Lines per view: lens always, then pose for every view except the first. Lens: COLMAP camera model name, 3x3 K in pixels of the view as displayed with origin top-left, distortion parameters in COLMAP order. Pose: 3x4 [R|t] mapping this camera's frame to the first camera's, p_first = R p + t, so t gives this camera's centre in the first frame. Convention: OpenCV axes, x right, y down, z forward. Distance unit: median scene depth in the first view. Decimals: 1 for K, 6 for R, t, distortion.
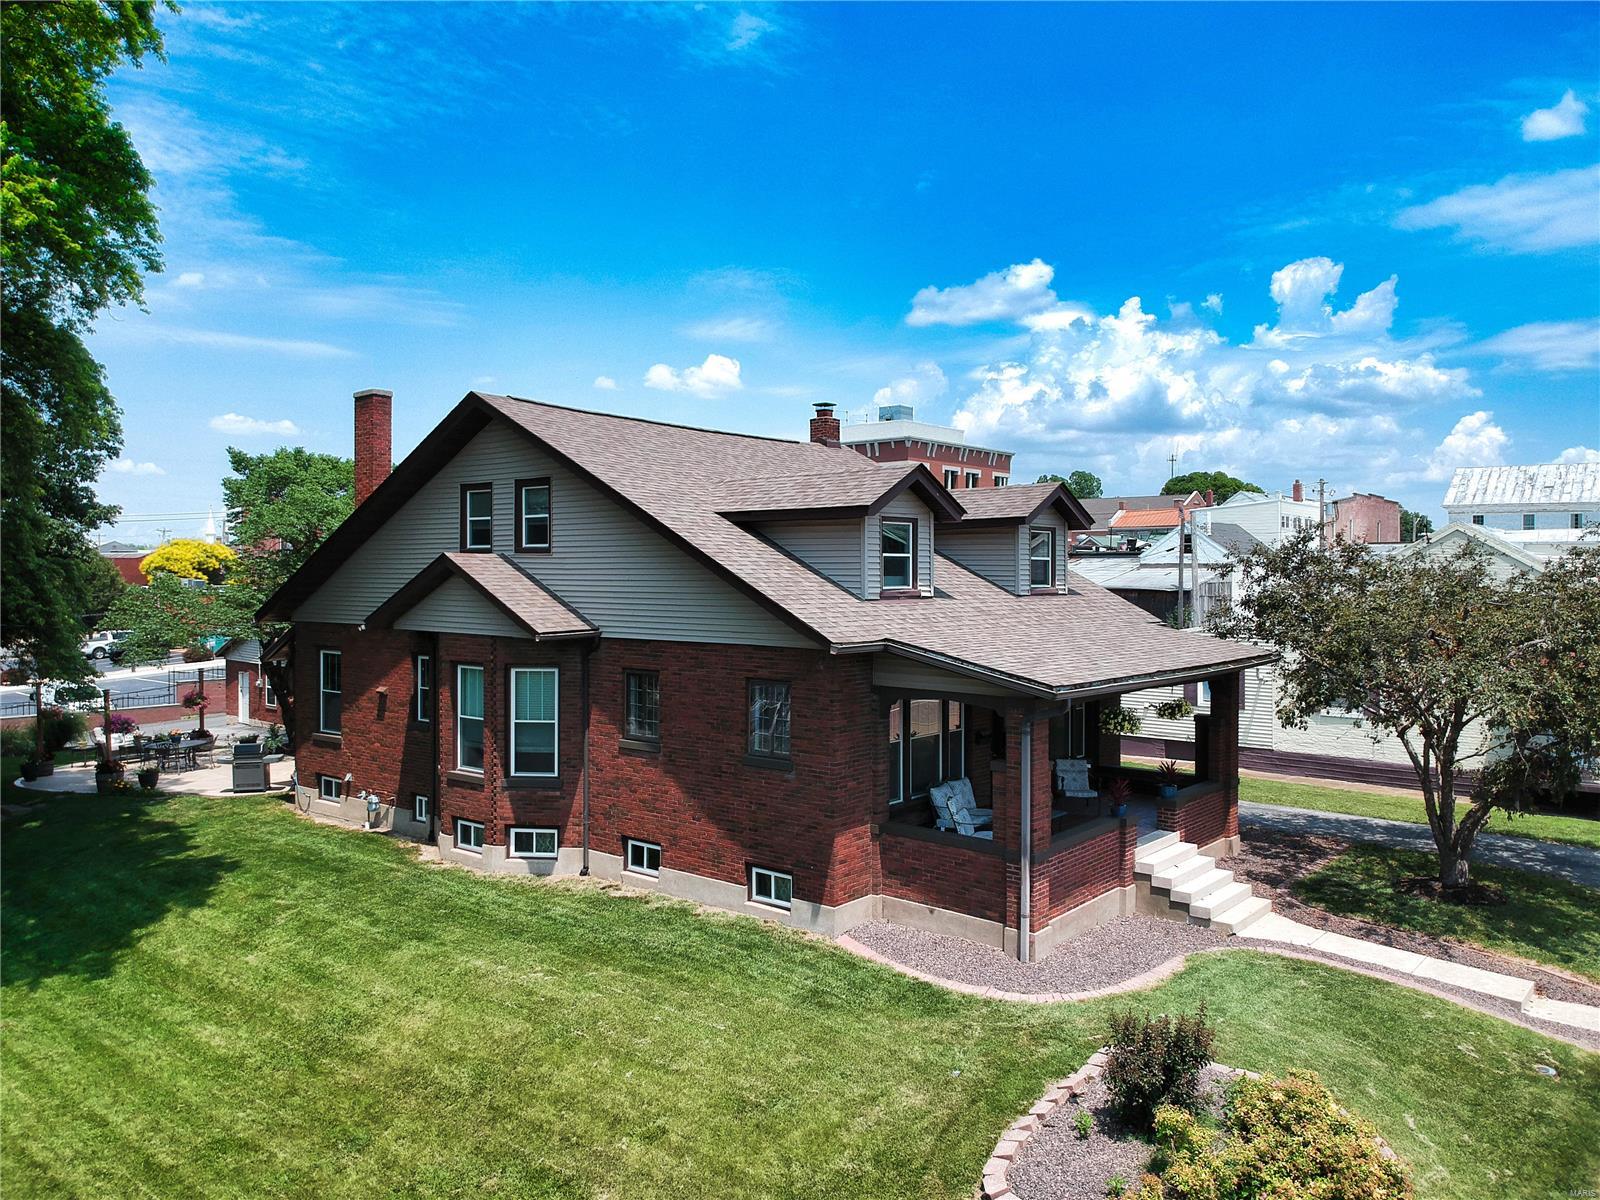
lens RADIAL K [[1202.5, 0, 795.3], [0, 1202.5, 589.7], [0, 0, 1]] dist [0.021416, -0.091093]
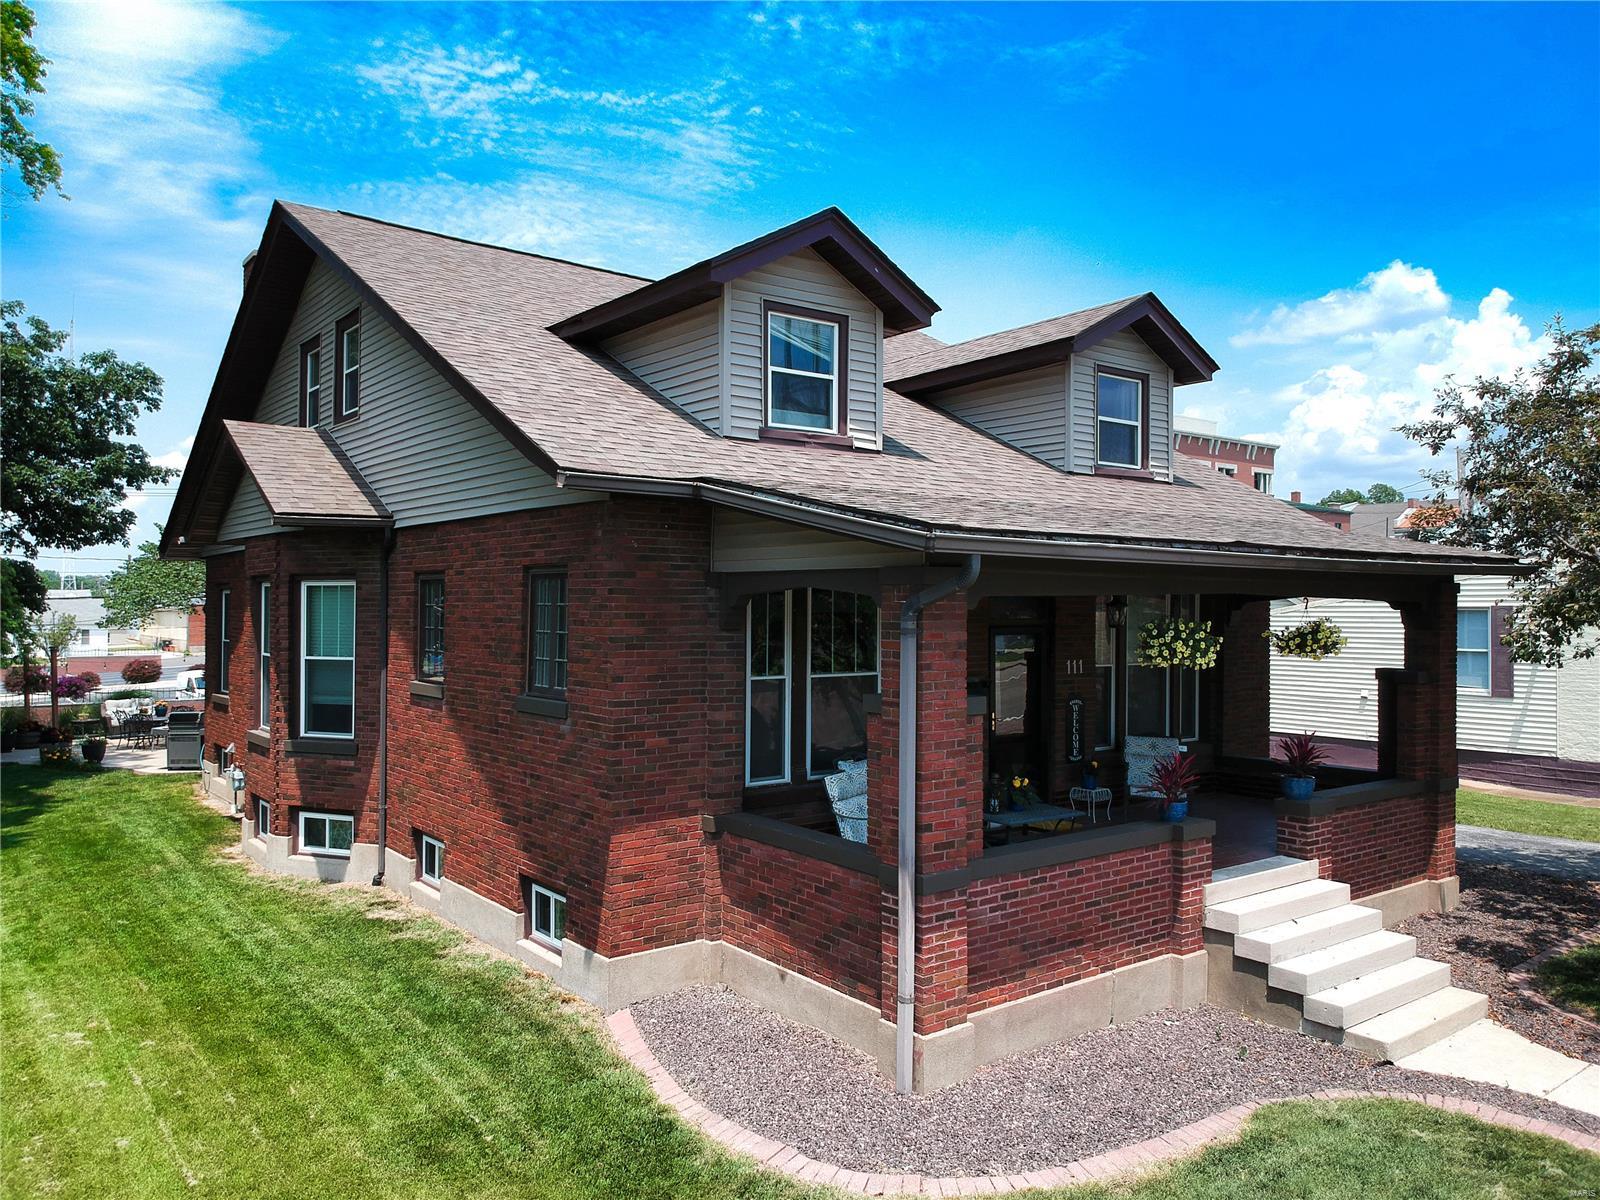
lens RADIAL K [[1202.5, 0, 803.3], [0, 1202.5, 605.6], [0, 0, 1]] dist [0.021416, -0.091093]
pose [[0.975311, 0.000311, -0.220836, 0.227898], [-0.003843, 0.999871, -0.015566, 0.101274], [0.220802, 0.016030, 0.975187, 0.440438]]
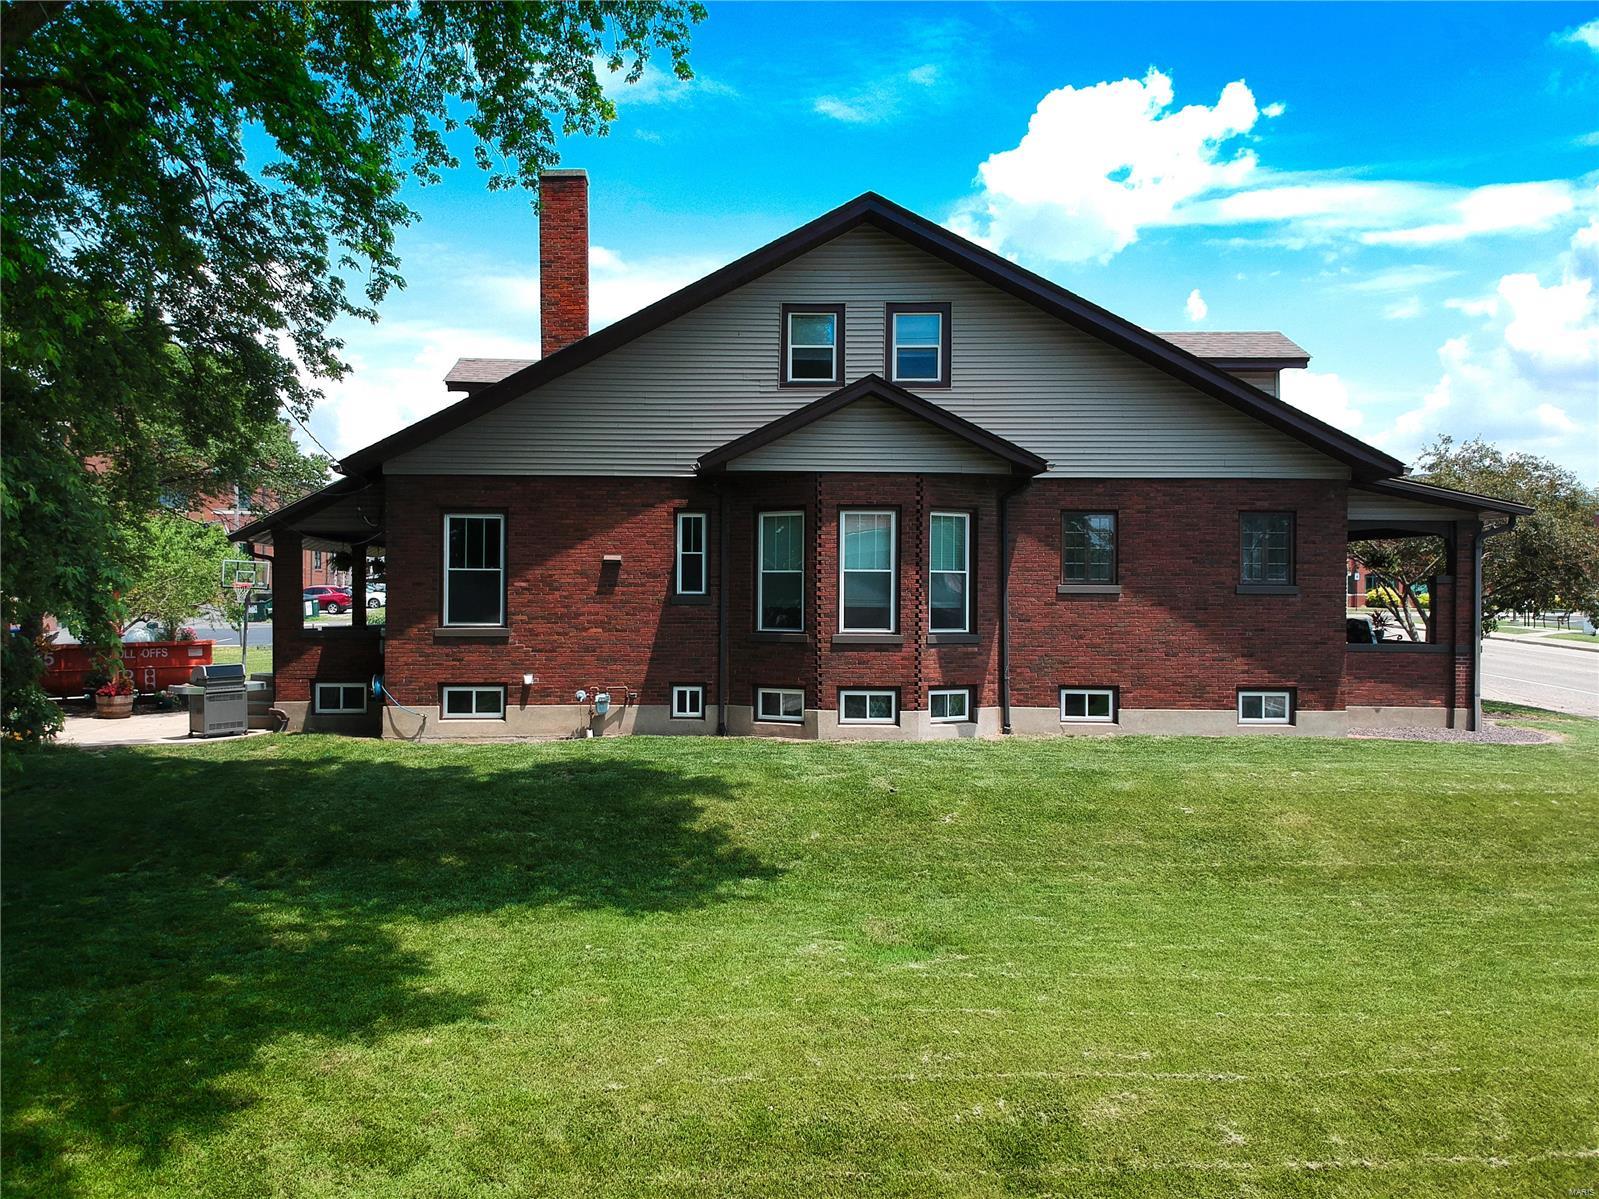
lens RADIAL K [[1201.7, 0, 769.4], [0, 1201.7, 644.5], [0, 0, 1]] dist [0.021416, -0.091093]
pose [[0.787264, -0.017503, 0.616368, -1.001567], [0.004516, 0.999734, 0.022621, 0.162951], [-0.616600, -0.015026, 0.787133, 0.424558]]
